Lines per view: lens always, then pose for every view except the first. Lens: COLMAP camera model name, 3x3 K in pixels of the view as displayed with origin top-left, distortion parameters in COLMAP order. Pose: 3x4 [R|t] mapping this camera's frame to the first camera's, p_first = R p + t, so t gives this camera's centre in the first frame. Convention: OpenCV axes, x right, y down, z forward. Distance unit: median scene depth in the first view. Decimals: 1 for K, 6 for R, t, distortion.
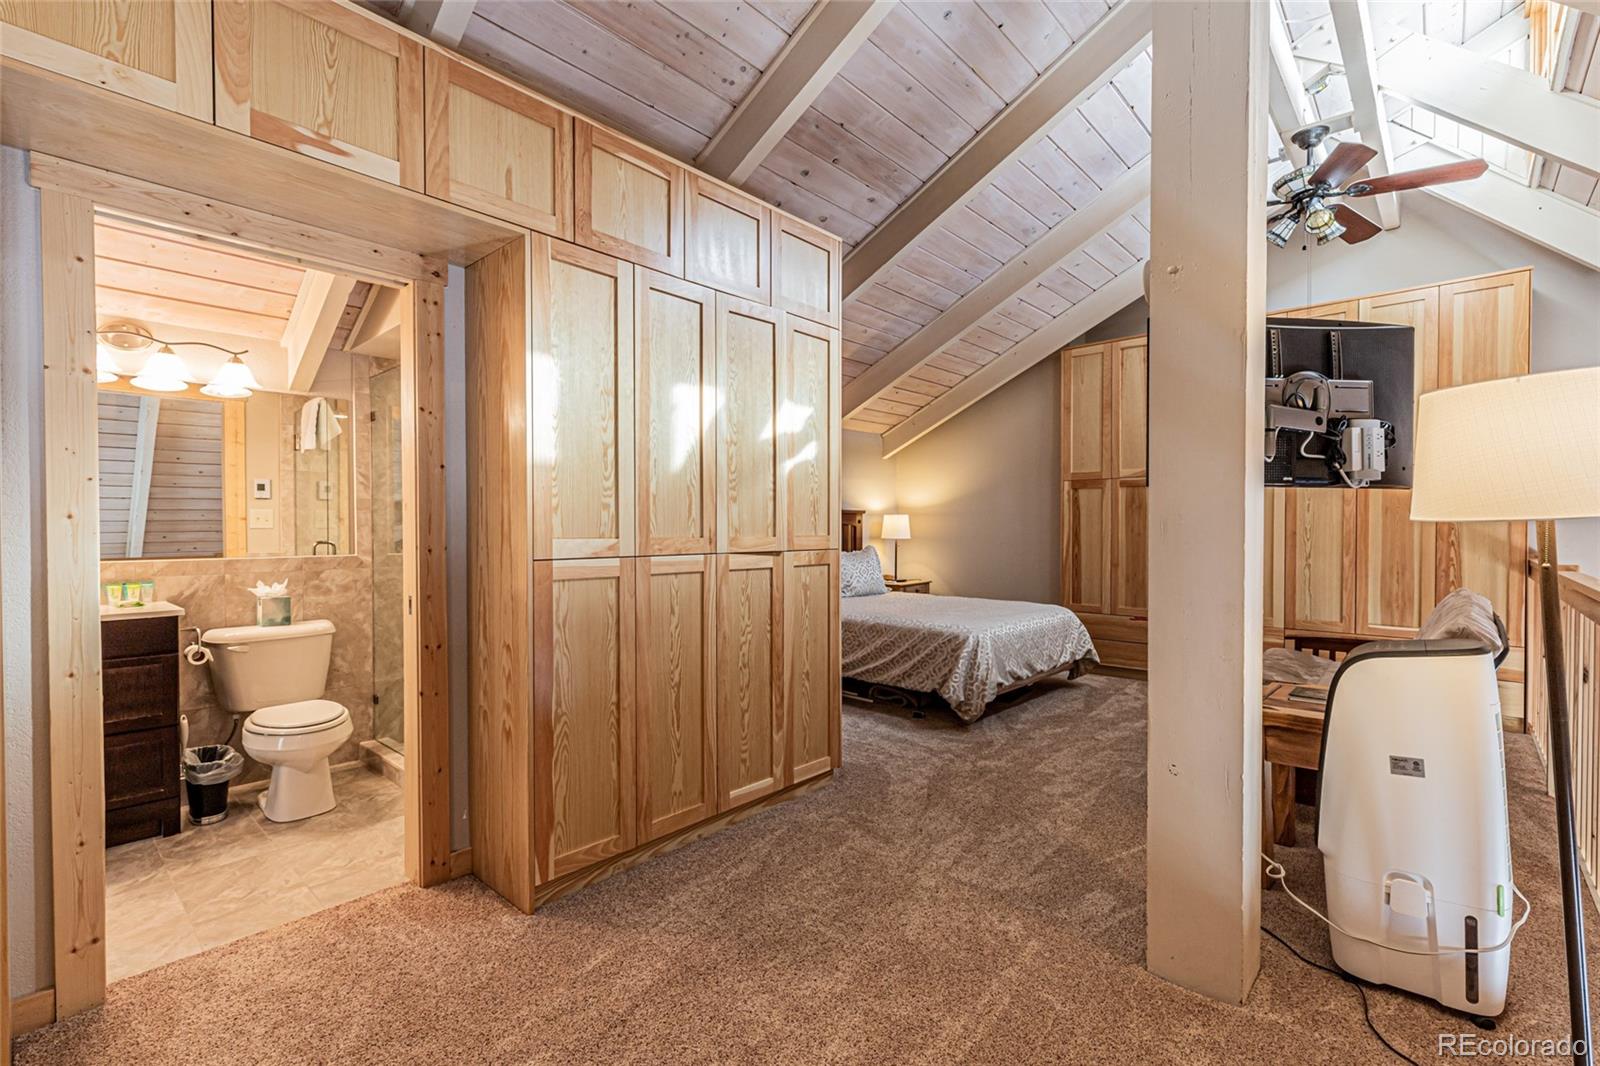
lens RADIAL K [[711.4, 0, 793.6], [0, 711.4, 536.8], [0, 0, 1]] dist [0.007014, -0.000367]
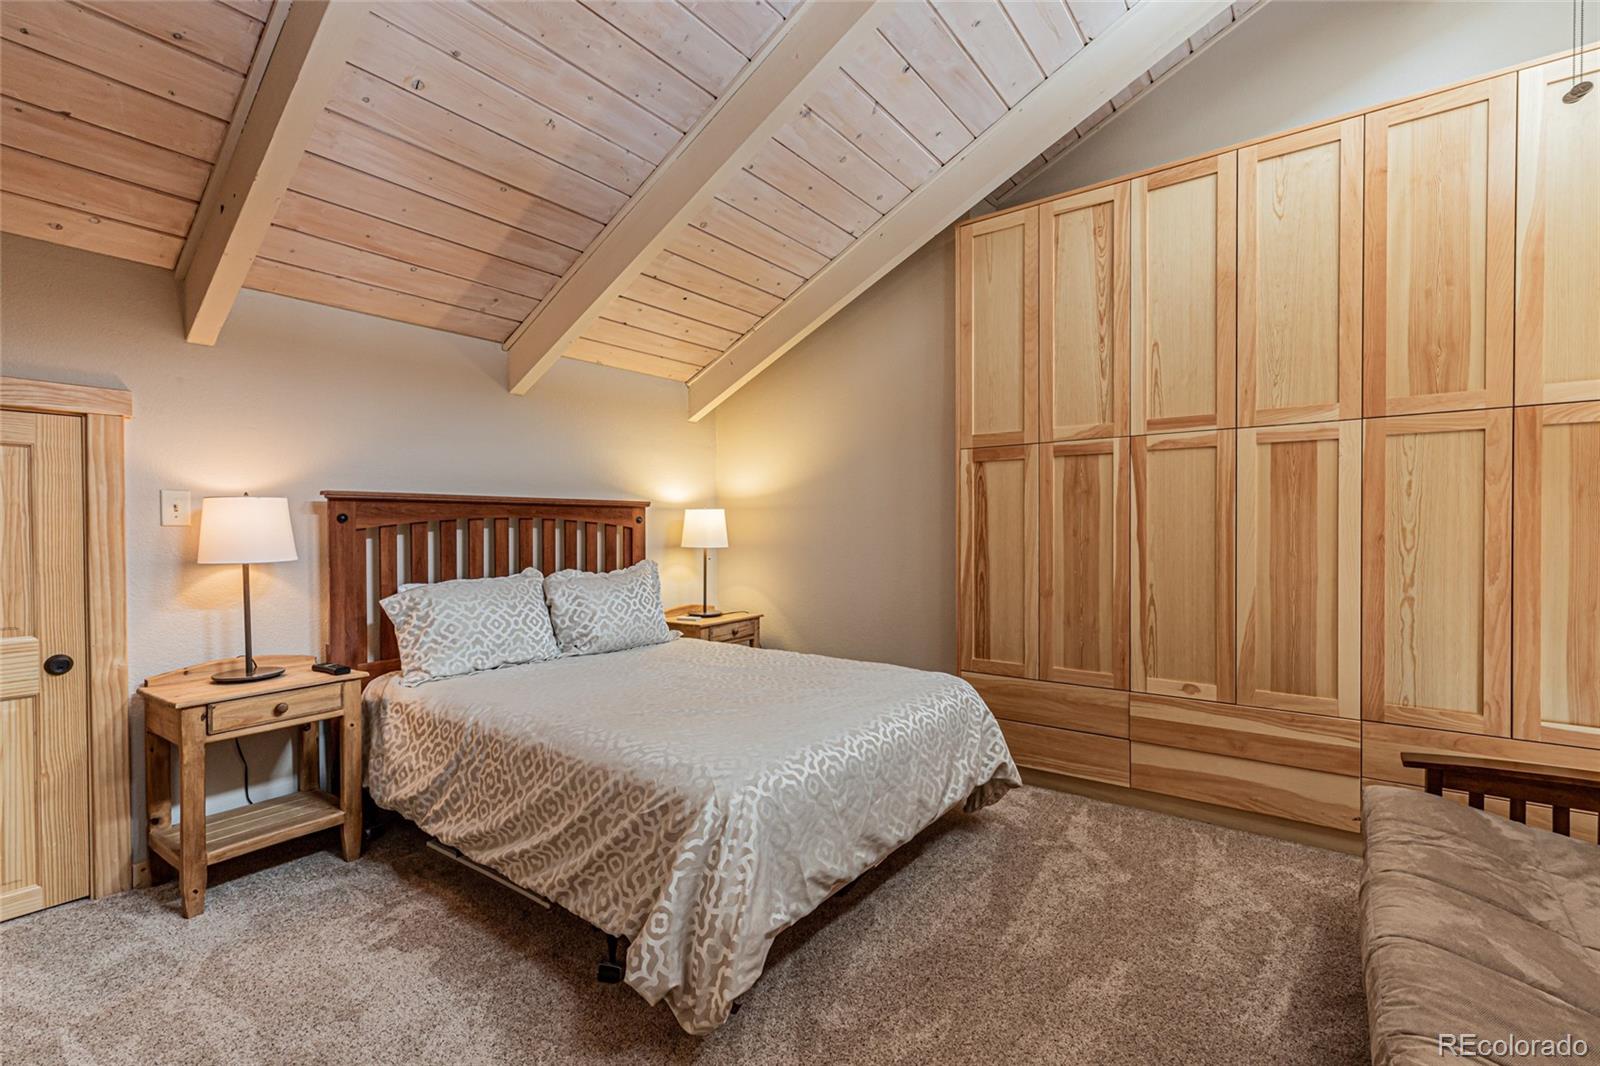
lens RADIAL K [[711.4, 0, 793.6], [0, 711.4, 536.8], [0, 0, 1]] dist [0.007014, -0.000367]
pose [[0.995143, -0.003966, 0.098357, 0.196748], [0.004211, 0.999989, -0.002276, -0.005904], [-0.098347, 0.002679, 0.995149, 0.458761]]
